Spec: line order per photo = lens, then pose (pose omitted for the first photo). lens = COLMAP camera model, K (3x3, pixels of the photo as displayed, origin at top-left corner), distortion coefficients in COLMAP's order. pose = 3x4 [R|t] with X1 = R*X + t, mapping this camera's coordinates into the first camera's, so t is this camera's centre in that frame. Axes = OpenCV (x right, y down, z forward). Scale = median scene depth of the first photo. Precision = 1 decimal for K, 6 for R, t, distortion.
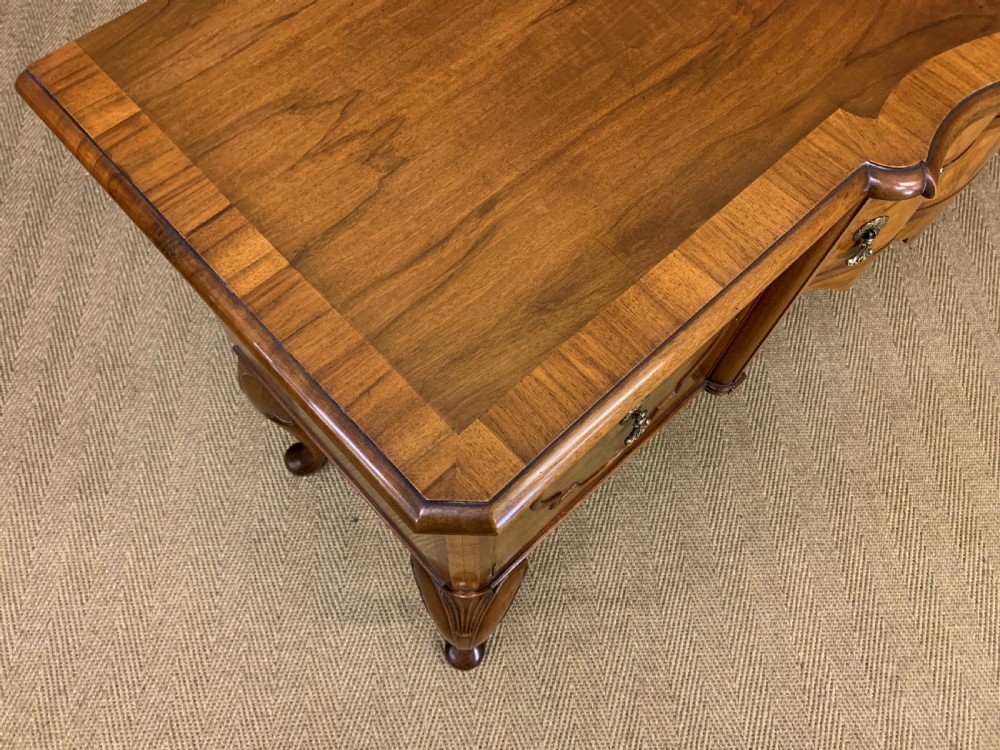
lens RADIAL K [[773.5, 0, 502.0], [0, 773.5, 372.9], [0, 0, 1]] dist [0.032155, -0.023570]
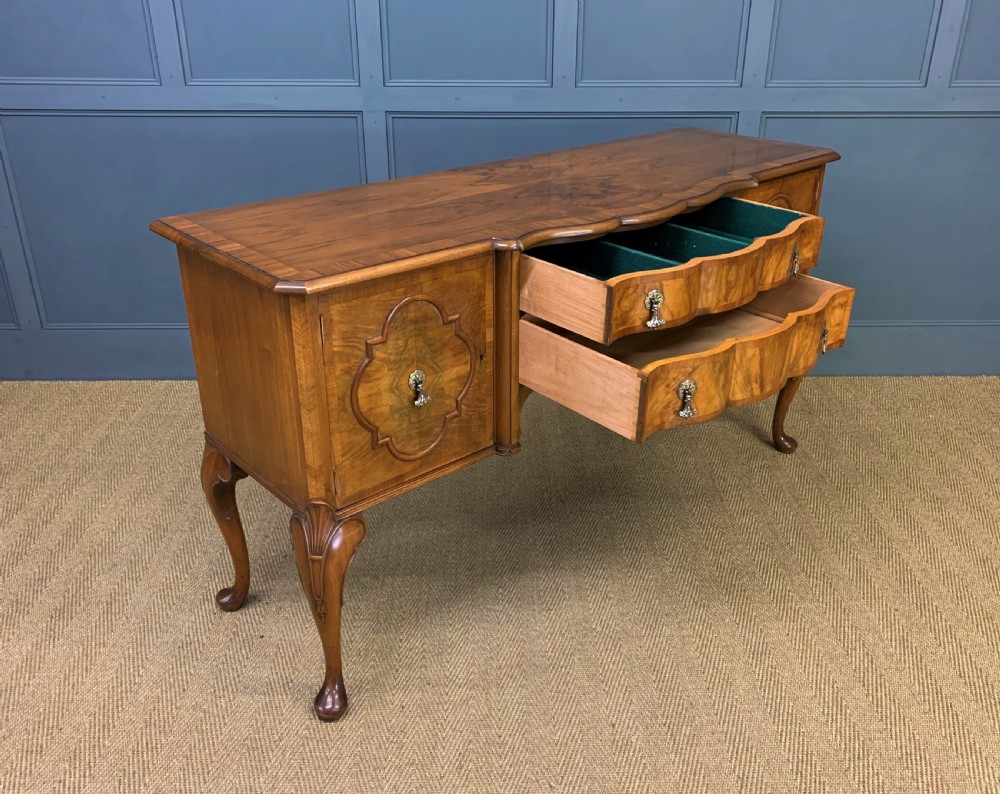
lens RADIAL K [[907.1, 0, 510.3], [0, 907.1, 388.6], [0, 0, 1]] dist [0.060570, -0.049084]
pose [[0.999456, -0.008692, -0.031817, 0.279844], [-0.013554, 0.771187, -0.636464, 0.873304], [0.030069, 0.636549, 0.770650, -0.404419]]
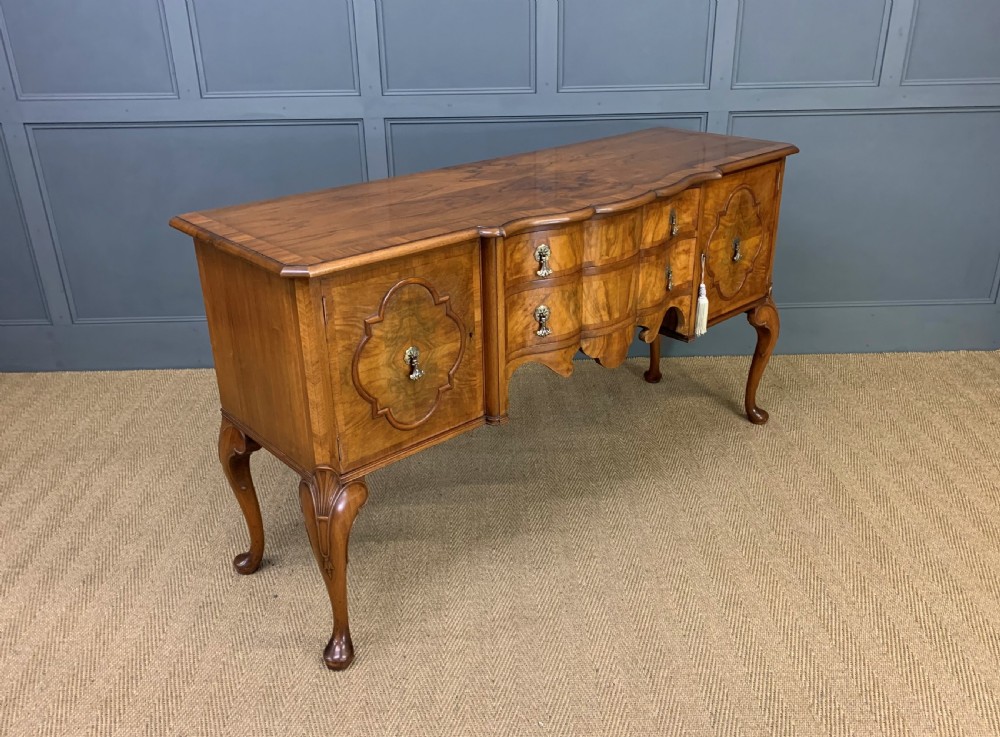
lens RADIAL K [[857.0, 0, 506.6], [0, 857.0, 363.3], [0, 0, 1]] dist [0.065074, -0.057100]
pose [[0.998888, -0.027474, -0.038320, 0.306531], [-0.004182, 0.757873, -0.652389, 0.932806], [0.046965, 0.651823, 0.756915, -0.427331]]
